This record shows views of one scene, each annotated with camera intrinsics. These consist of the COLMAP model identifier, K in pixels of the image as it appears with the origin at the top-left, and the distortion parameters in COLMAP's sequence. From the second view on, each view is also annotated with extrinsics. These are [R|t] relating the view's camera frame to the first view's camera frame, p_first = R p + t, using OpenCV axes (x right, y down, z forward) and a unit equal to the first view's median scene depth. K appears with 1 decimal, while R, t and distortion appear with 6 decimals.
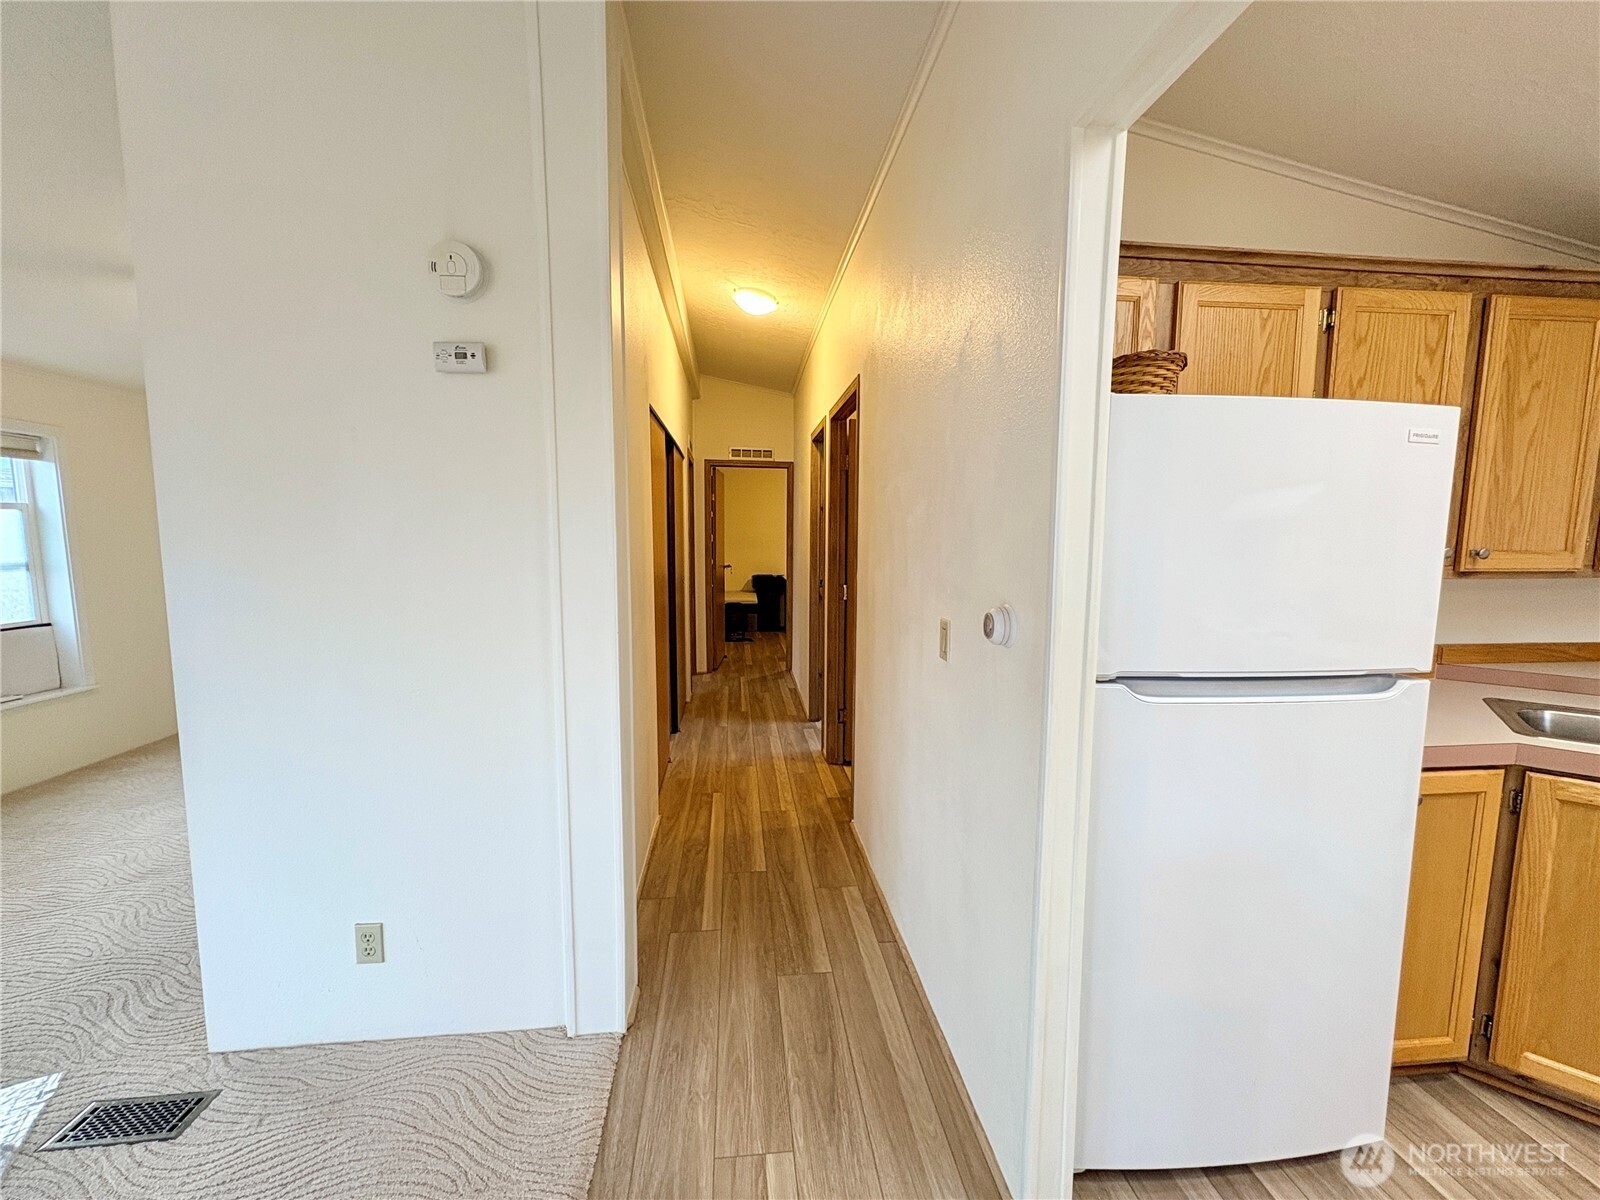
lens RADIAL K [[639.2, 0, 801.3], [0, 639.2, 598.7], [0, 0, 1]] dist [0.000309, -0.000151]
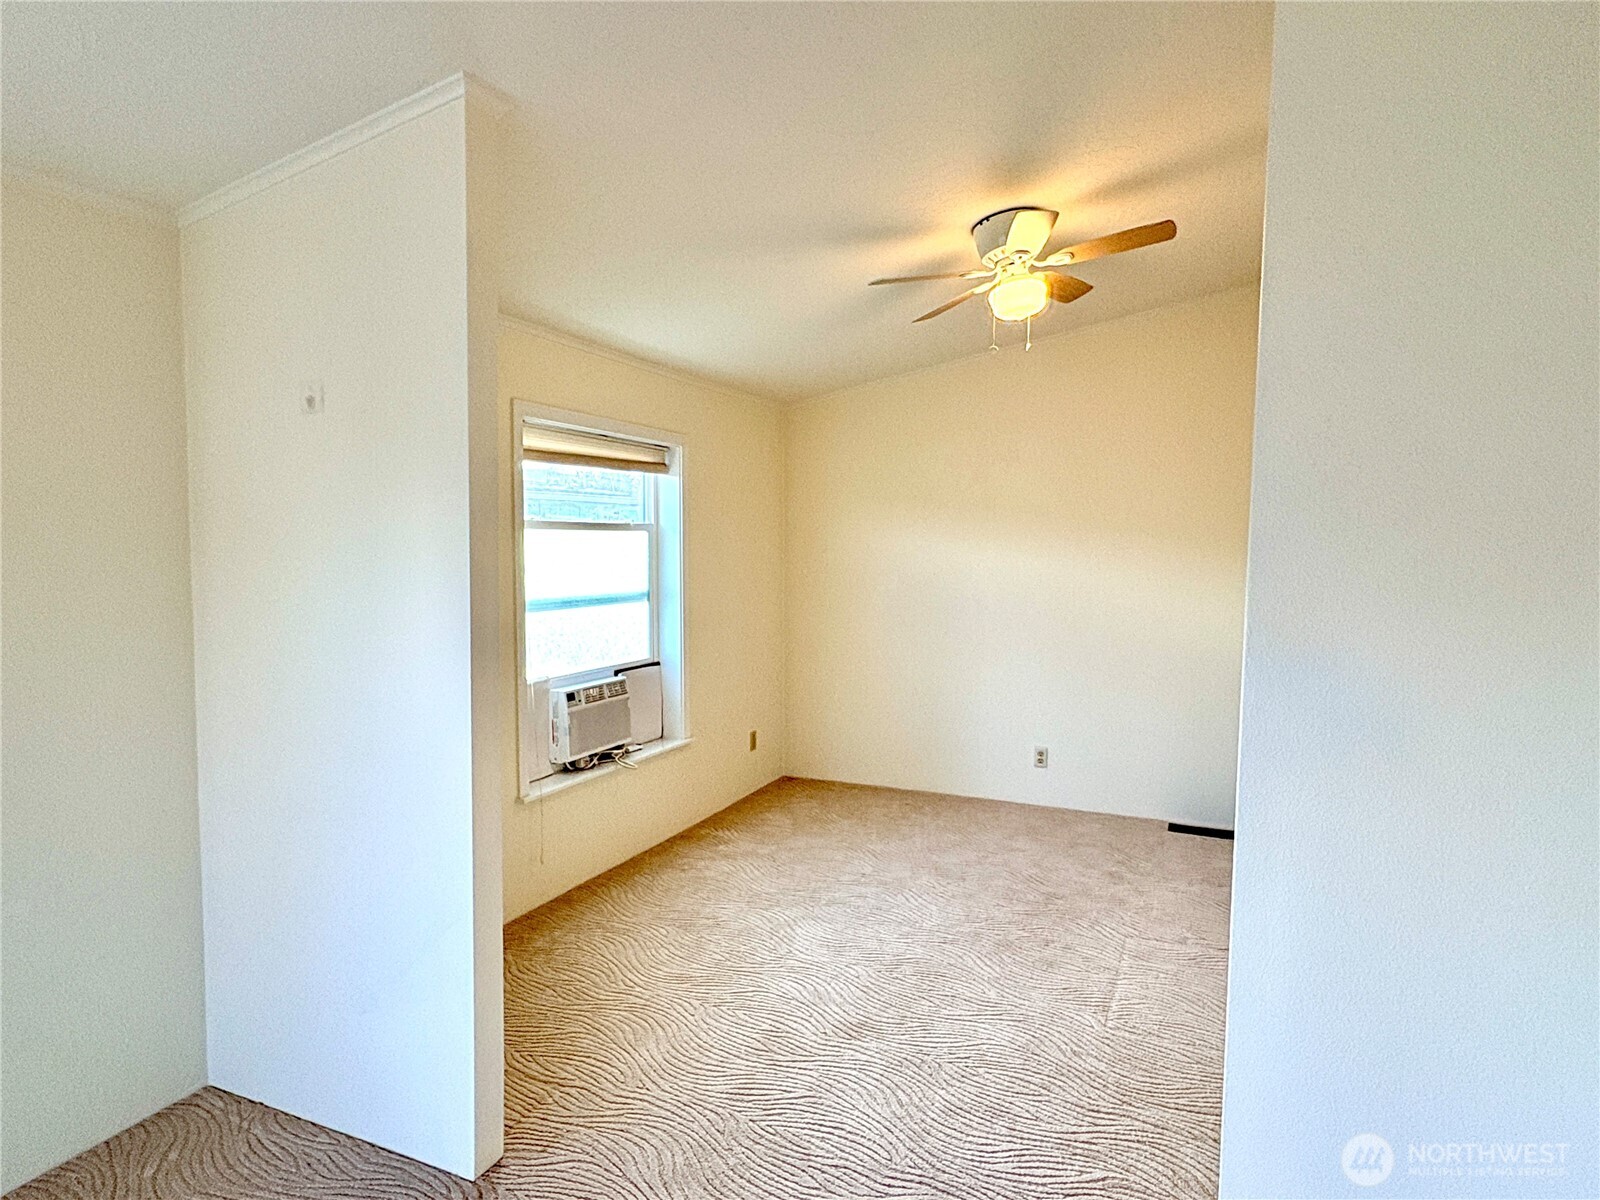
lens RADIAL K [[932.7, 0, 795.9], [0, 932.7, 600.1], [0, 0, 1]] dist [-0.000396, 0.002697]
pose [[0.867474, 0.033701, -0.496341, -0.852618], [-0.051660, 0.998411, -0.022496, -0.055714], [0.494794, 0.045156, 0.867836, -0.000705]]
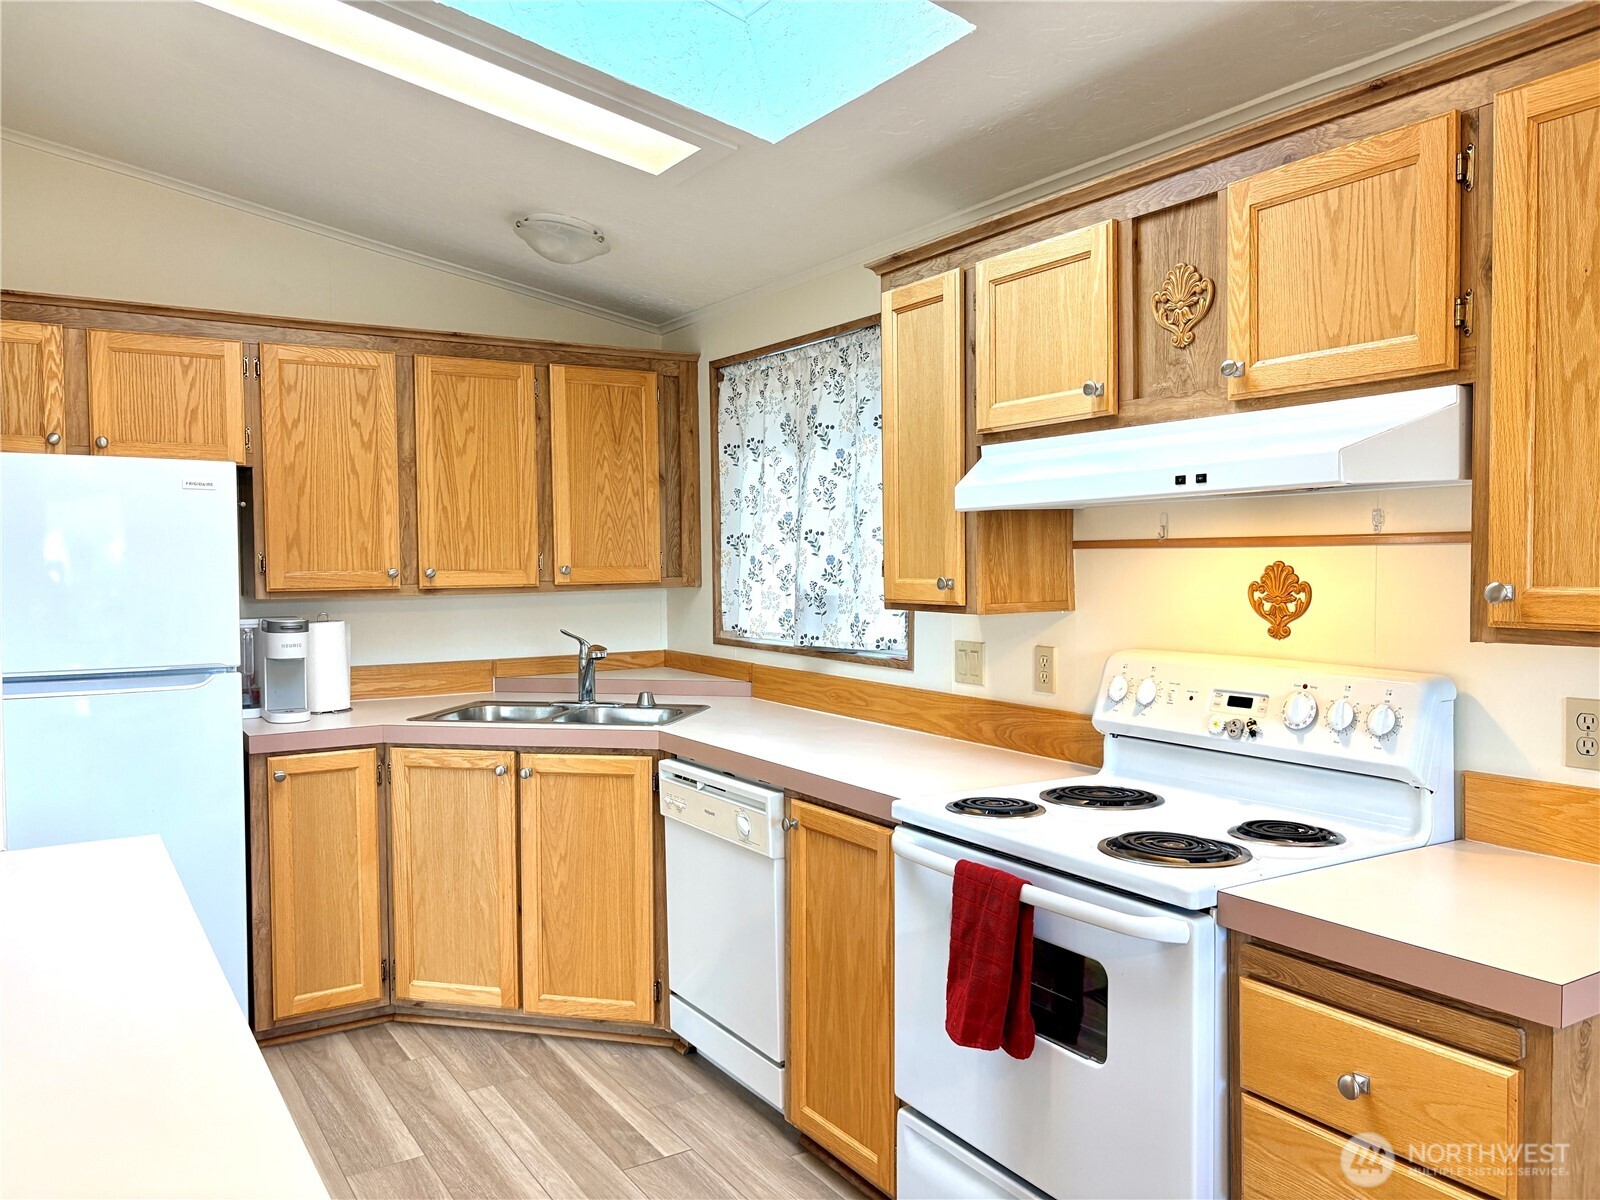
lens RADIAL K [[1215.5, 0, 798.3], [0, 1215.5, 607.5], [0, 0, 1]] dist [0.021503, -0.012269]
pose [[0.898983, -0.030866, 0.436896, 0.728451], [0.056213, 0.997395, -0.045202, 0.134262], [-0.434362, 0.065195, 0.898376, -1.315308]]
